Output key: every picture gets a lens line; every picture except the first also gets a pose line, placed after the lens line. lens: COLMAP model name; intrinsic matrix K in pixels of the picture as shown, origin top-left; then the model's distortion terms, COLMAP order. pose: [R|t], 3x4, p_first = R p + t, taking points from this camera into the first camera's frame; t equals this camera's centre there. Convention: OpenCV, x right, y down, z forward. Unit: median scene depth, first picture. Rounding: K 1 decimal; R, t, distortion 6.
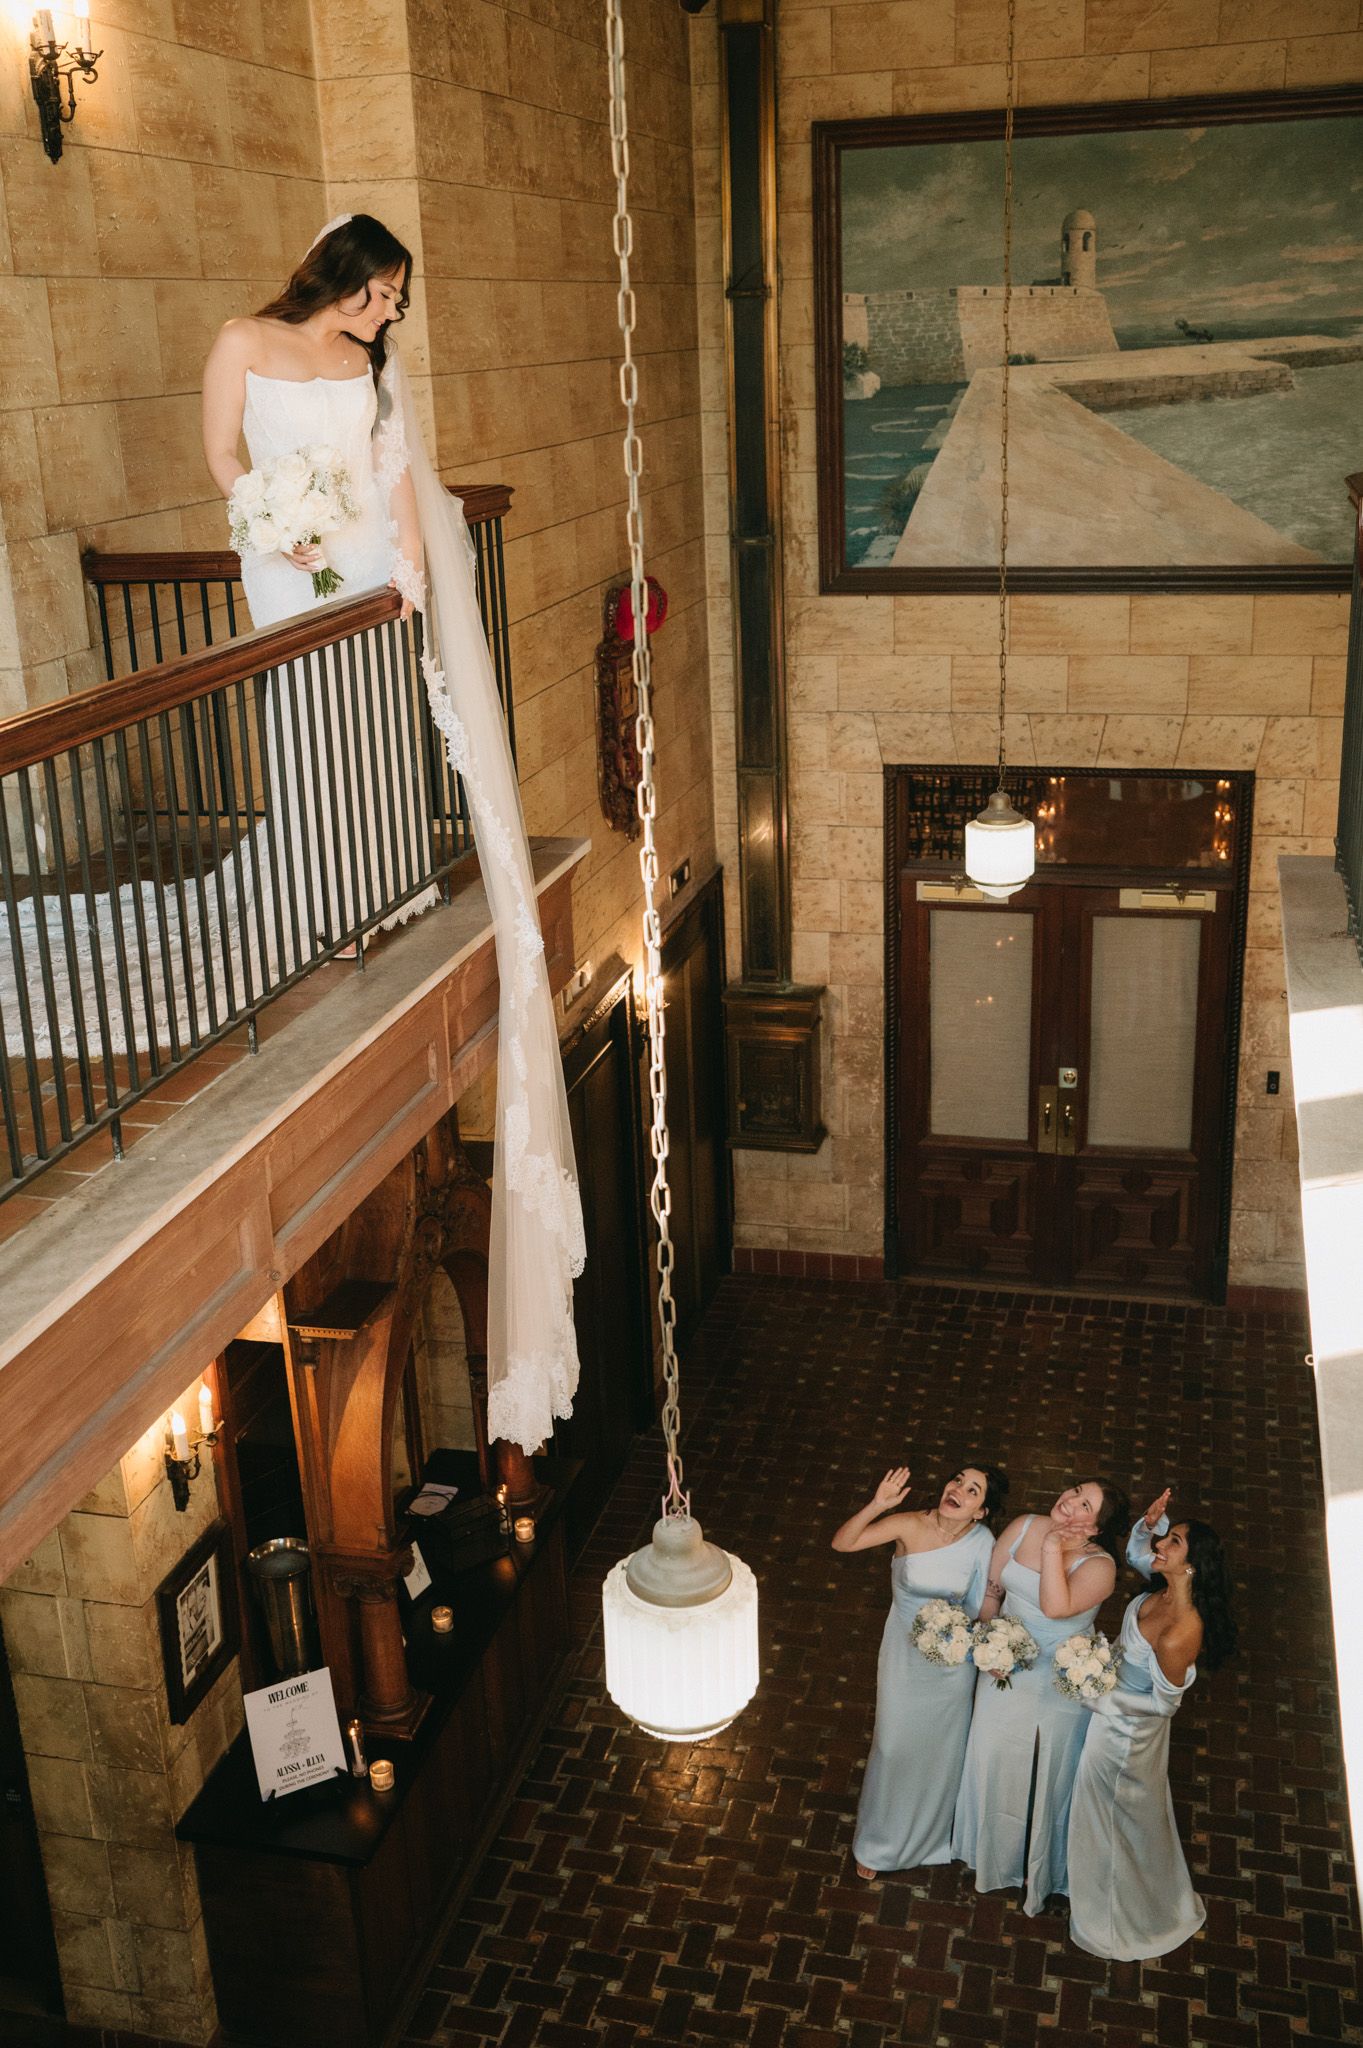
lens RADIAL K [[2113.1, 0, 676.0], [0, 2113.1, 1002.0], [0, 0, 1]] dist [-0.034508, 0.129241]
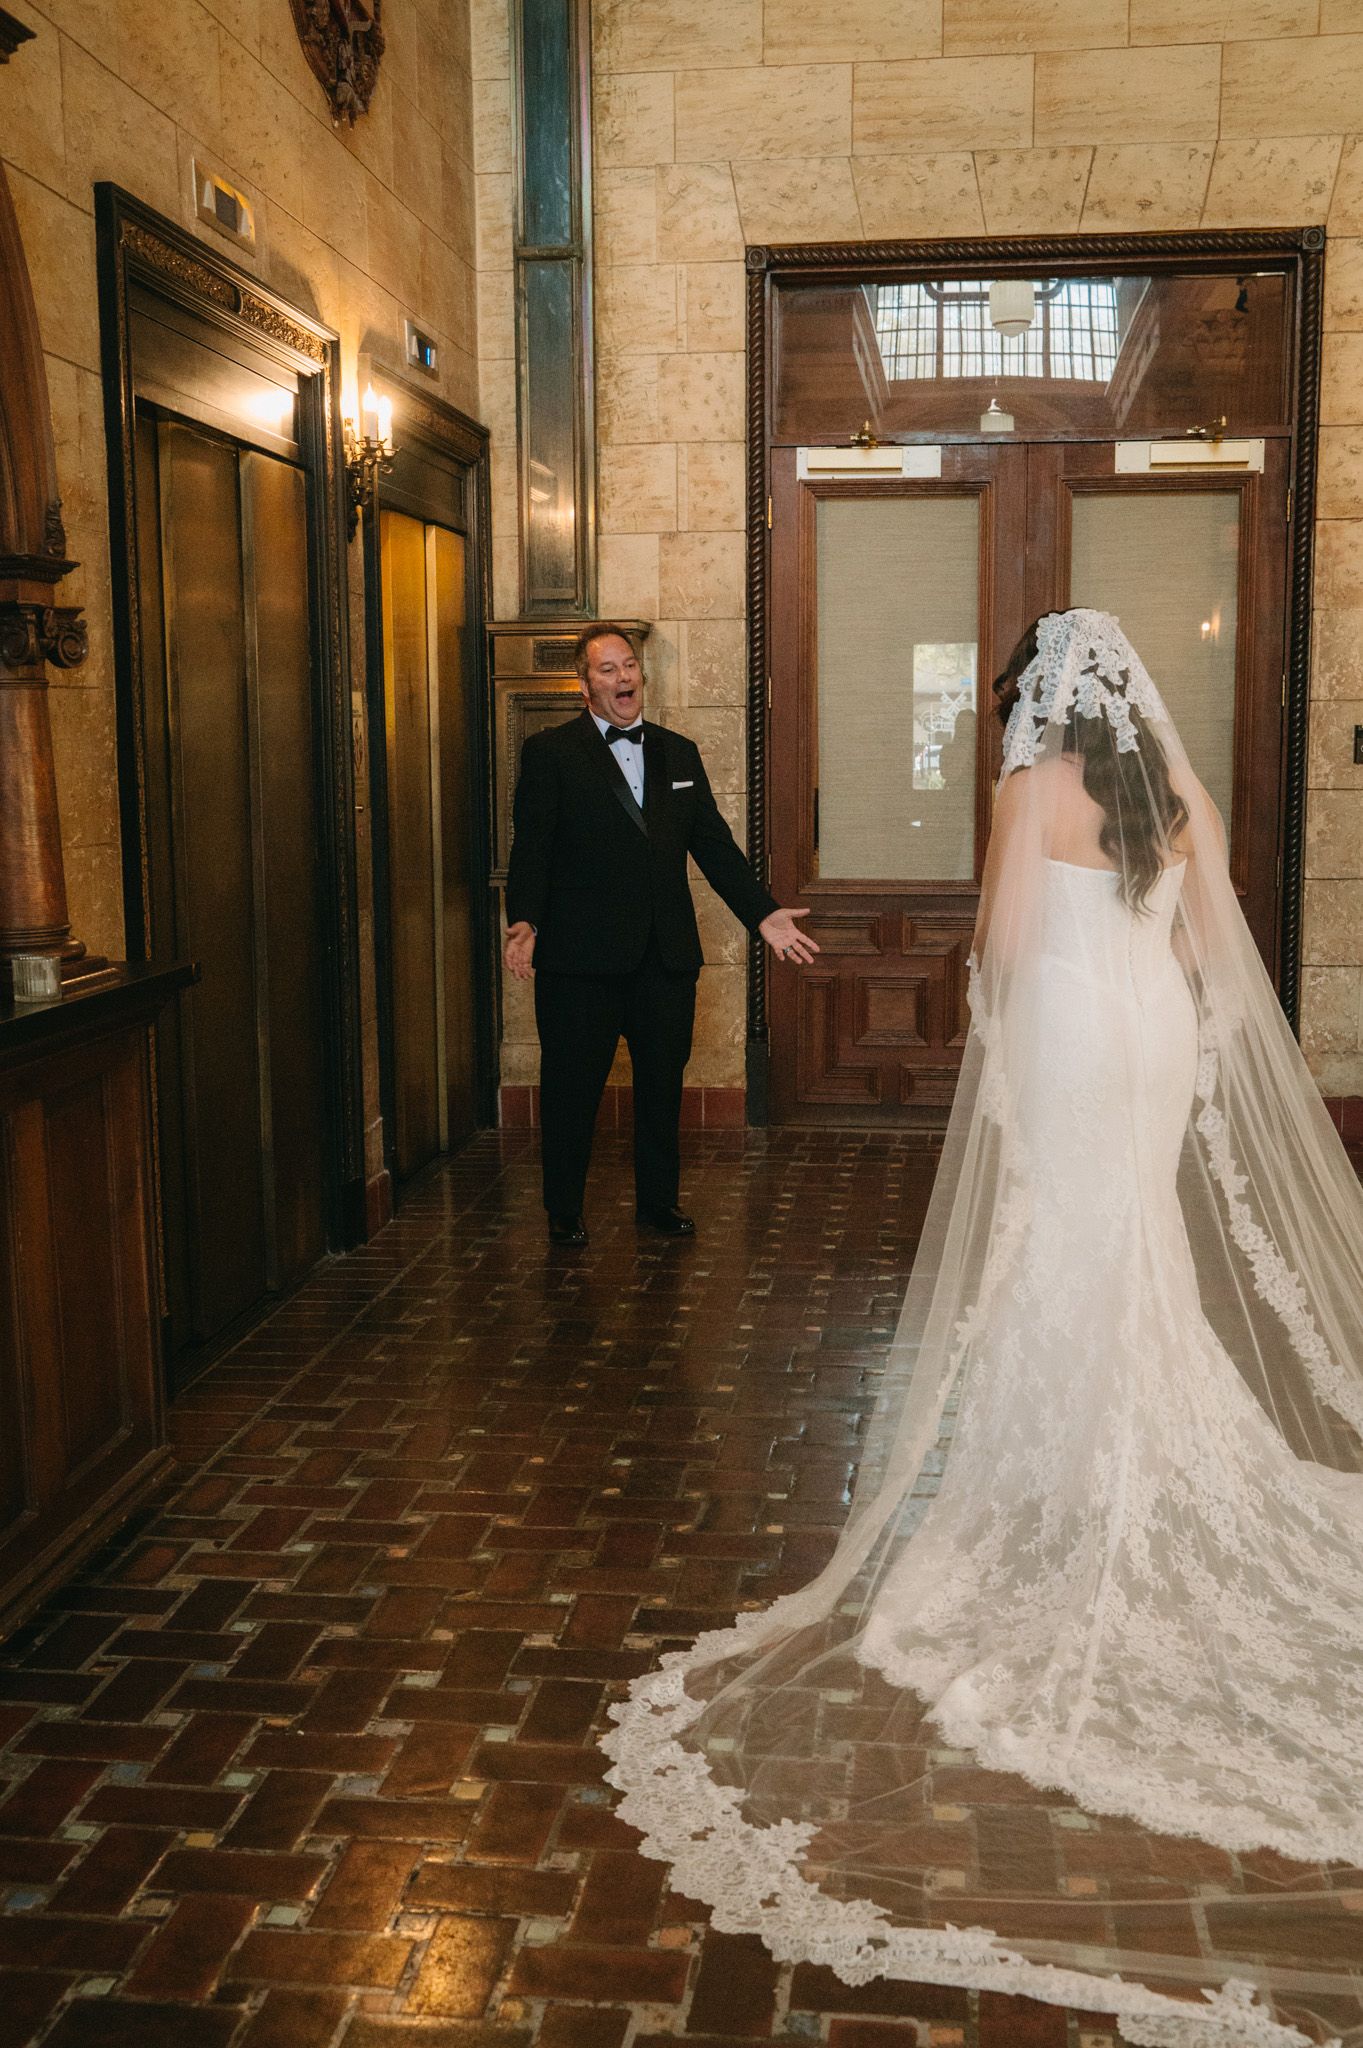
lens RADIAL K [[2140.6, 0, 681.5], [0, 2140.6, 1024.0], [0, 0, 1]] dist [-0.058772, 0.131000]
pose [[0.991889, 0.011950, 0.126545, 0.000402], [0.012255, 0.981941, -0.188788, 0.240142], [-0.126516, 0.188808, 0.973830, 0.422310]]
